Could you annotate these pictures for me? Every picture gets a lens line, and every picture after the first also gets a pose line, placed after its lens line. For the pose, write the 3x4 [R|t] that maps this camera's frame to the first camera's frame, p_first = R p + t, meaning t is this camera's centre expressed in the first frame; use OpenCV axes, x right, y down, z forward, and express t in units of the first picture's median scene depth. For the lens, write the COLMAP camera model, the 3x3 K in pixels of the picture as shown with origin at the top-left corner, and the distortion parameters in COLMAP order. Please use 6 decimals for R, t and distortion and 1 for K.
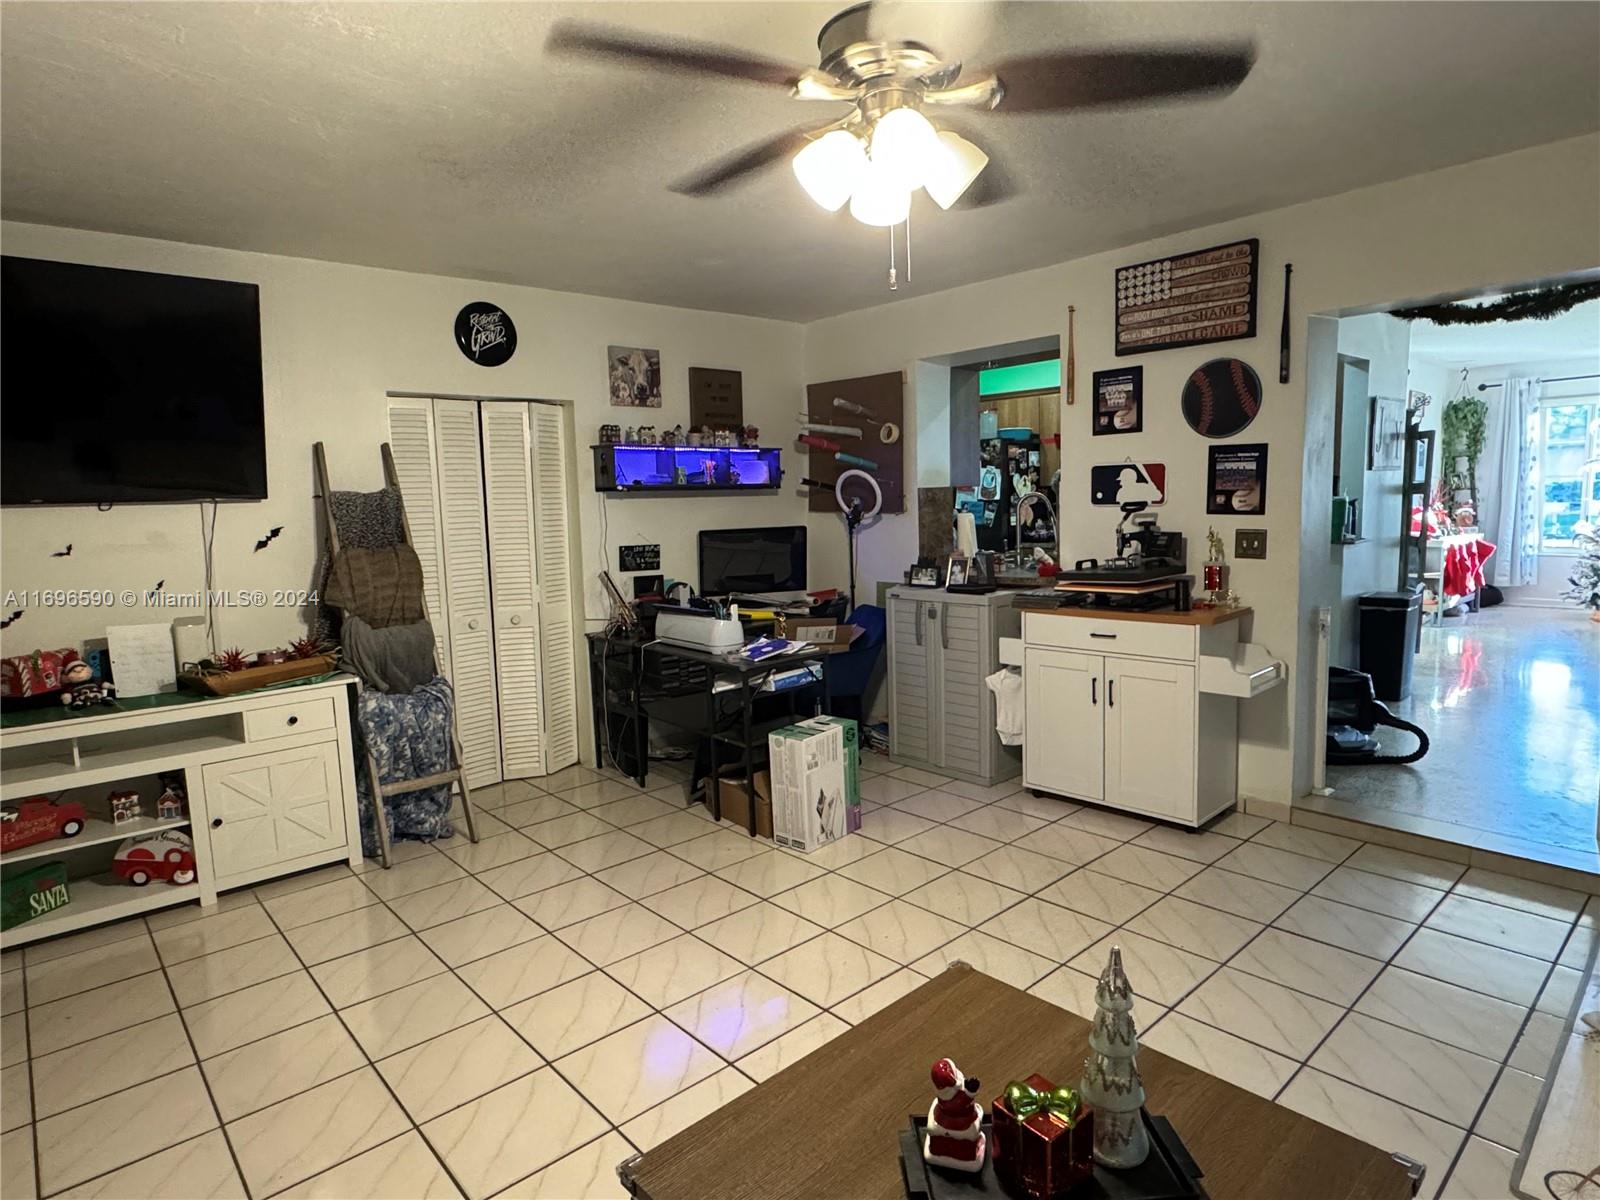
lens RADIAL K [[896.4, 0, 797.1], [0, 896.4, 598.4], [0, 0, 1]] dist [-0.005596, 0.002901]
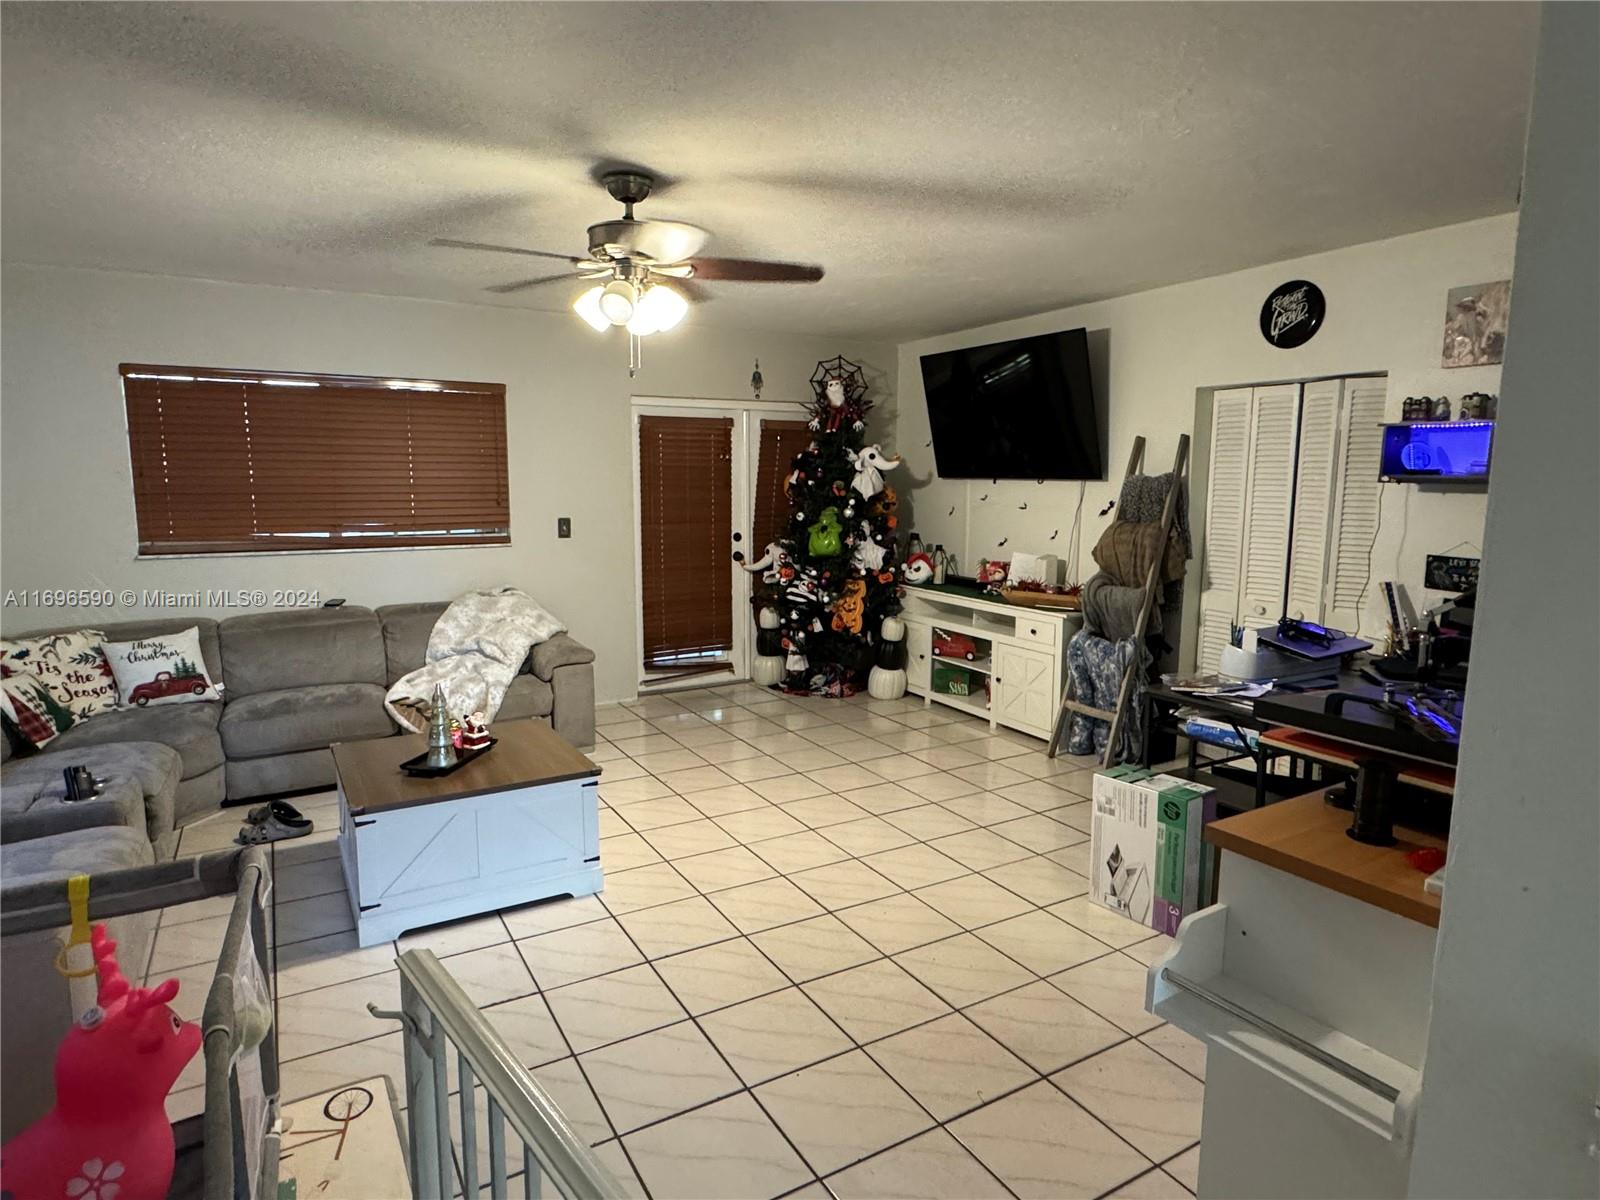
lens RADIAL K [[896.4, 0, 795.5], [0, 896.4, 596.7], [0, 0, 1]] dist [-0.005596, 0.002901]
pose [[-0.199194, 0.161401, -0.966577, 0.937484], [-0.111830, 0.976156, 0.186047, -0.150972], [0.973558, 0.145152, -0.176395, 0.885617]]
